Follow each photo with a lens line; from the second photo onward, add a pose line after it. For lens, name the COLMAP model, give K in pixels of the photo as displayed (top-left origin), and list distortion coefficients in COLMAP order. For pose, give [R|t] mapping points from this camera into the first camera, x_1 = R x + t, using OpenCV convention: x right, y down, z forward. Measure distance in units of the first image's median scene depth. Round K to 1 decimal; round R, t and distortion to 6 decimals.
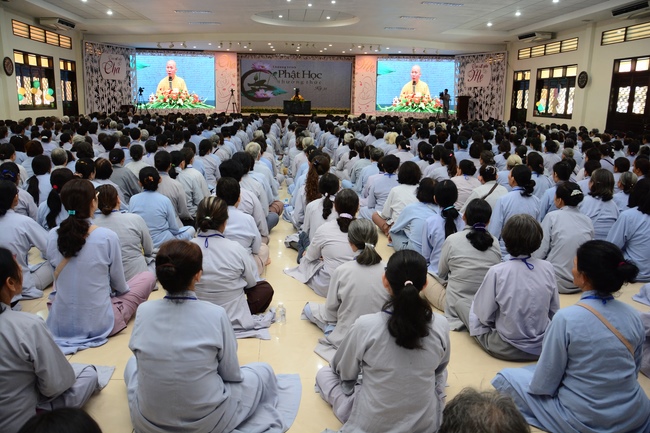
lens RADIAL K [[495.1, 0, 326.0], [0, 495.1, 210.4], [0, 0, 1]] dist [-0.089311, 0.070124]
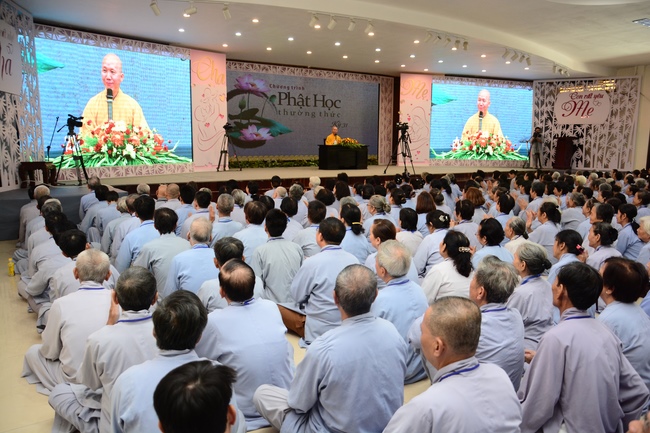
lens RADIAL K [[495.1, 0, 322.9], [0, 495.1, 220.4], [0, 0, 1]] dist [-0.089311, 0.070124]
pose [[0.880104, -0.084641, 0.467175, -0.346330], [0.110085, 0.993545, -0.027380, -0.122518], [-0.461841, 0.075526, 0.883741, 0.509088]]
